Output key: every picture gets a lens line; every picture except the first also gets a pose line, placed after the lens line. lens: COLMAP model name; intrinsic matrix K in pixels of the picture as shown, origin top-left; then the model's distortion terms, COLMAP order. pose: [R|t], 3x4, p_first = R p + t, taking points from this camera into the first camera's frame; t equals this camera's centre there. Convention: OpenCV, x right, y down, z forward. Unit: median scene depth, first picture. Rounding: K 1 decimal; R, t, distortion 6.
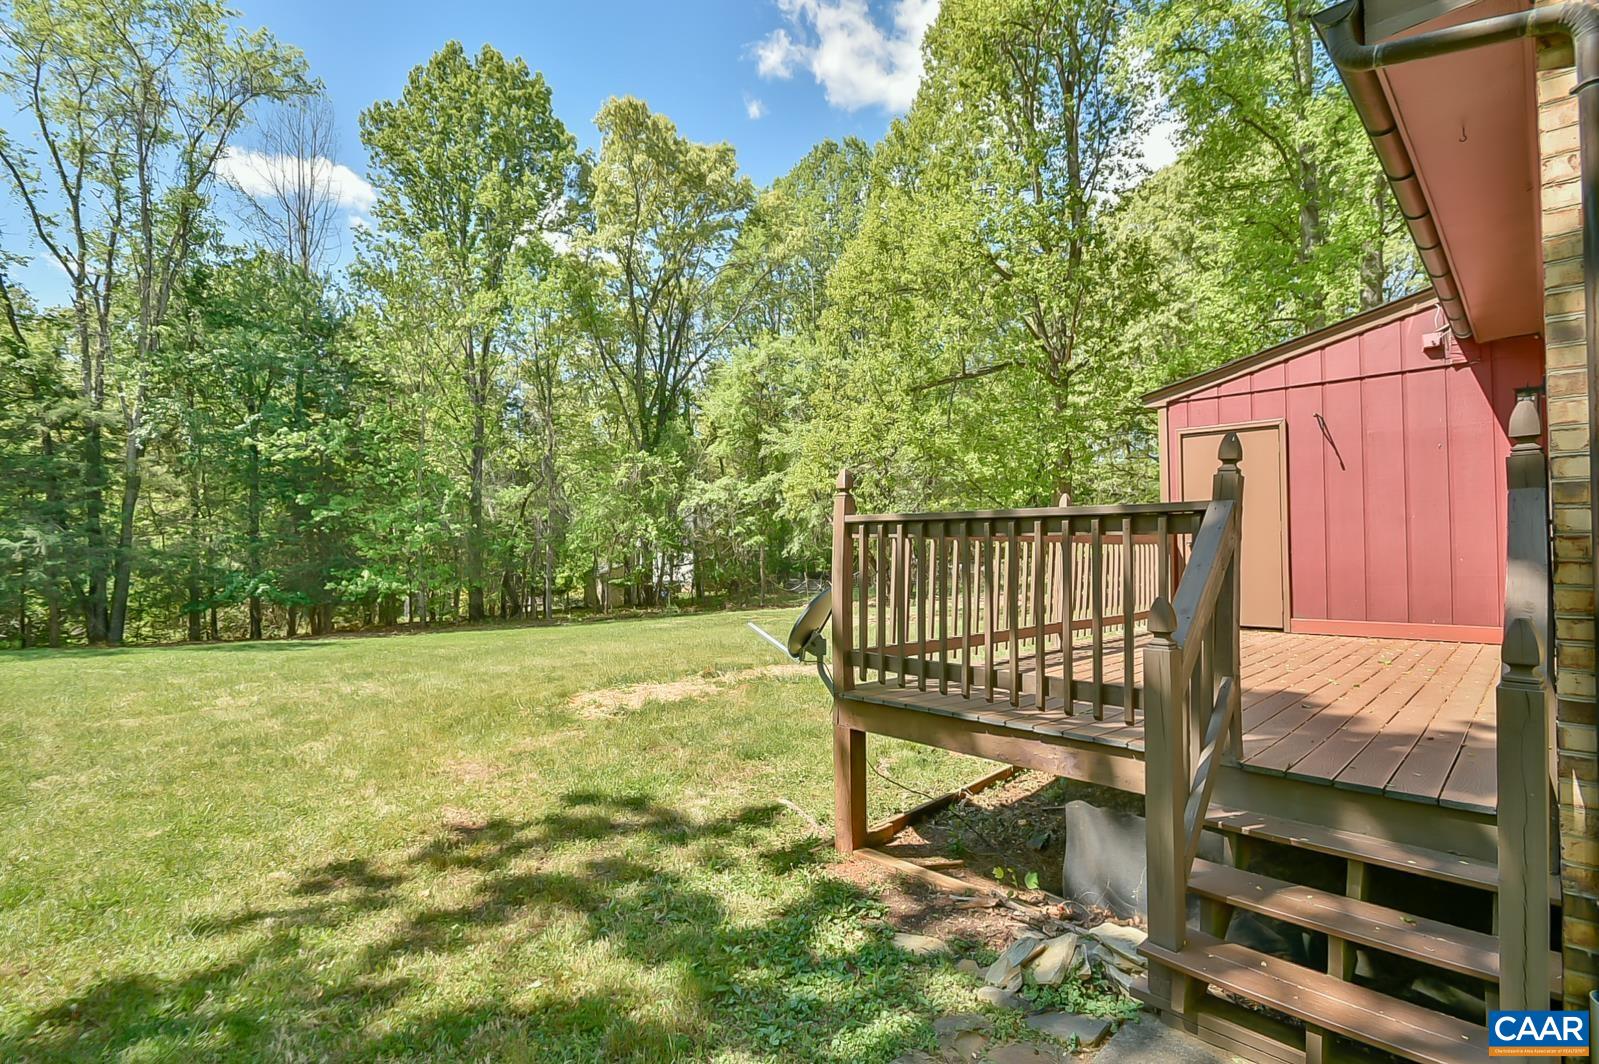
lens RADIAL K [[756.6, 0, 797.8], [0, 756.6, 529.6], [0, 0, 1]] dist [-0.012591, -0.000191]
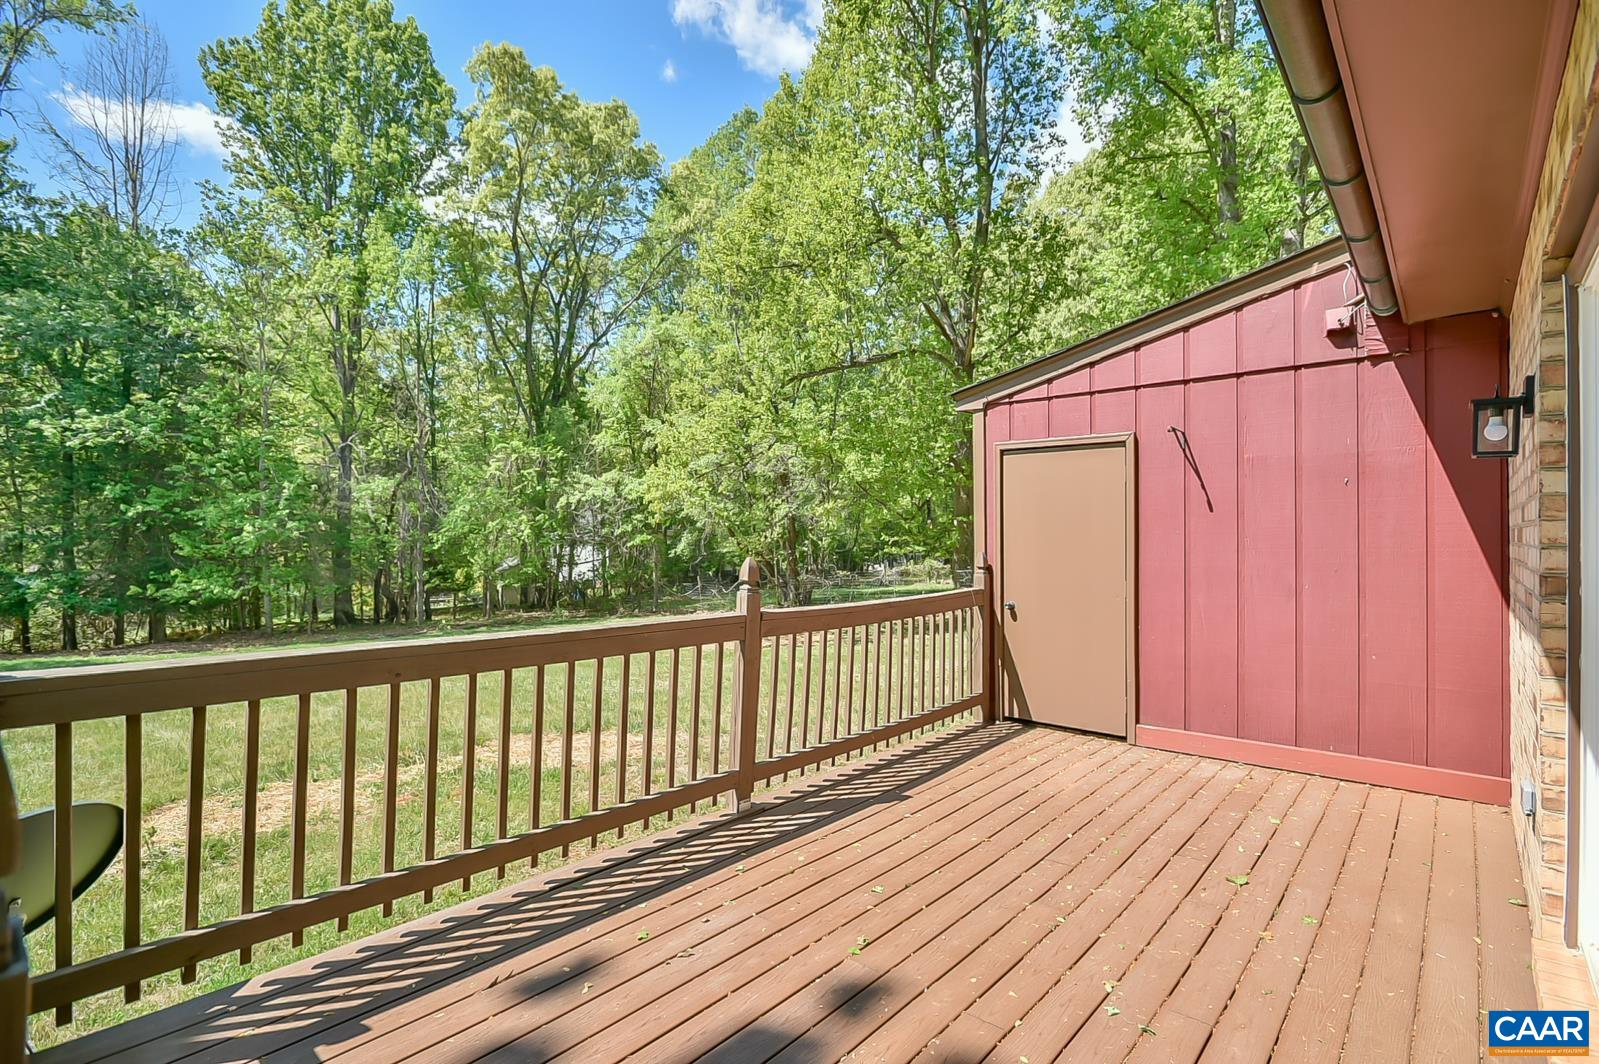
lens RADIAL K [[756.2, 0, 799.5], [0, 756.2, 532.0], [0, 0, 1]] dist [-0.012839, 0.000144]
pose [[0.997750, 0.006273, 0.066750, 0.078804], [-0.007640, 0.999766, 0.020238, -0.018047], [-0.066607, -0.020703, 0.997564, 0.088222]]
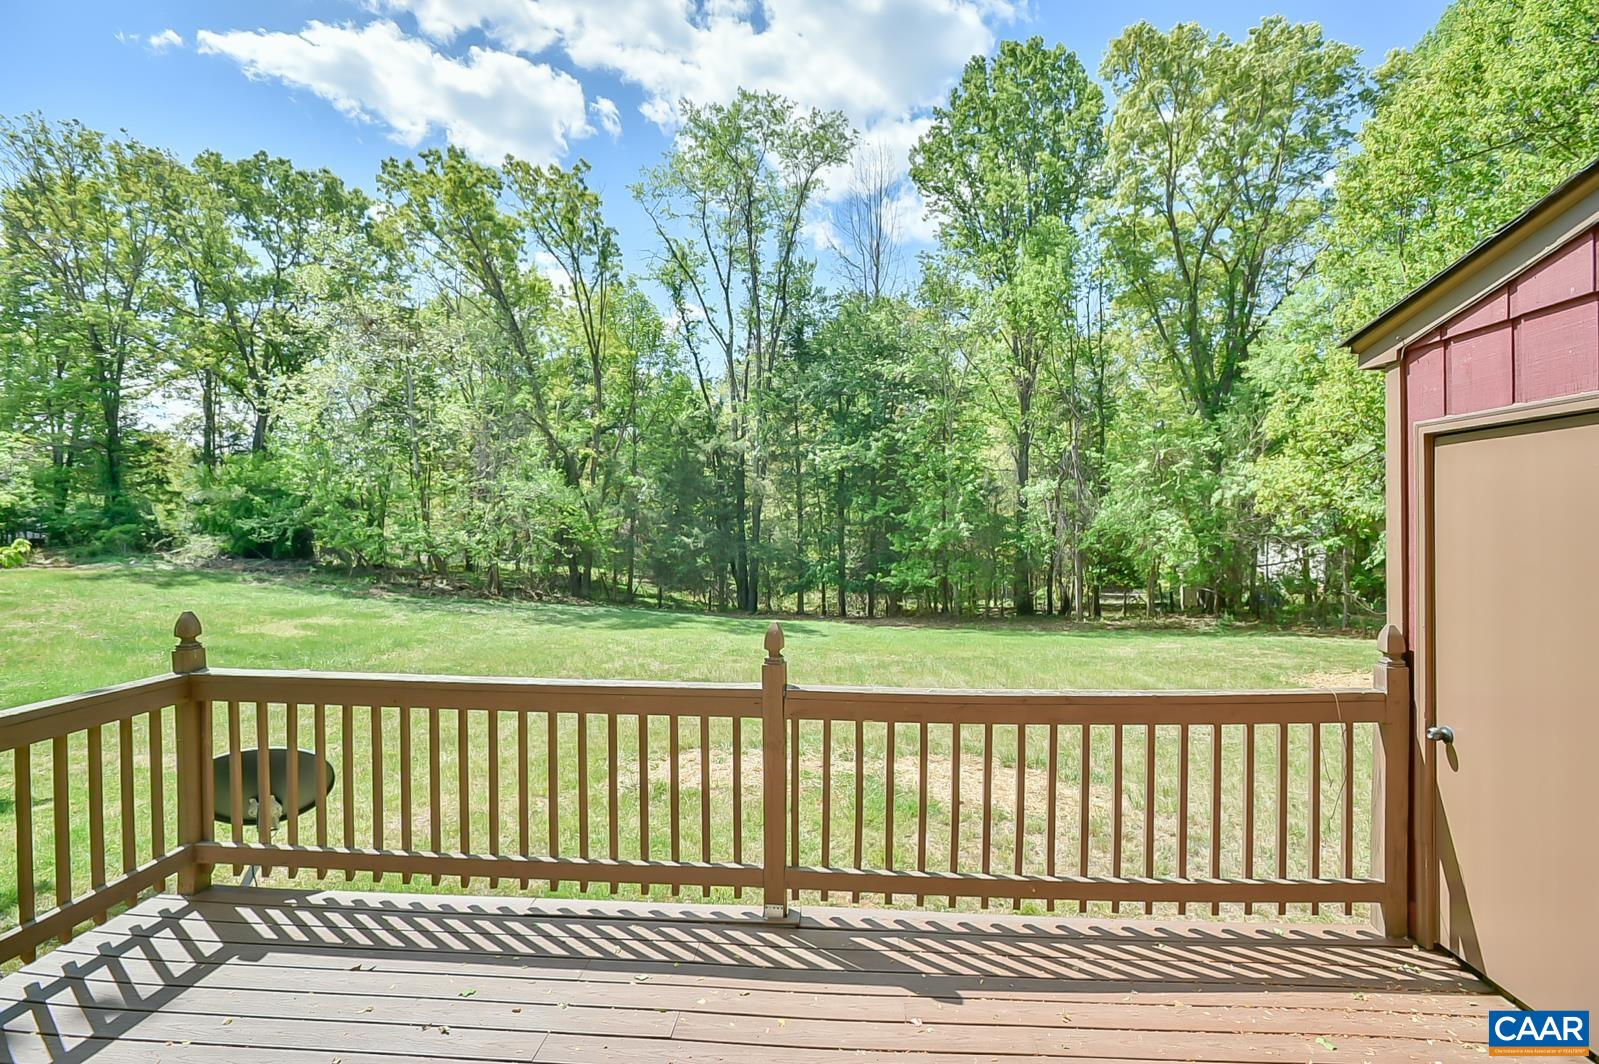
lens RADIAL K [[756.6, 0, 797.8], [0, 756.6, 529.6], [0, 0, 1]] dist [-0.012591, -0.000191]
pose [[0.665821, 0.004322, -0.746099, 0.166017], [0.018940, 0.999563, 0.022692, -0.027087], [0.745871, -0.029240, 0.665448, 0.150446]]
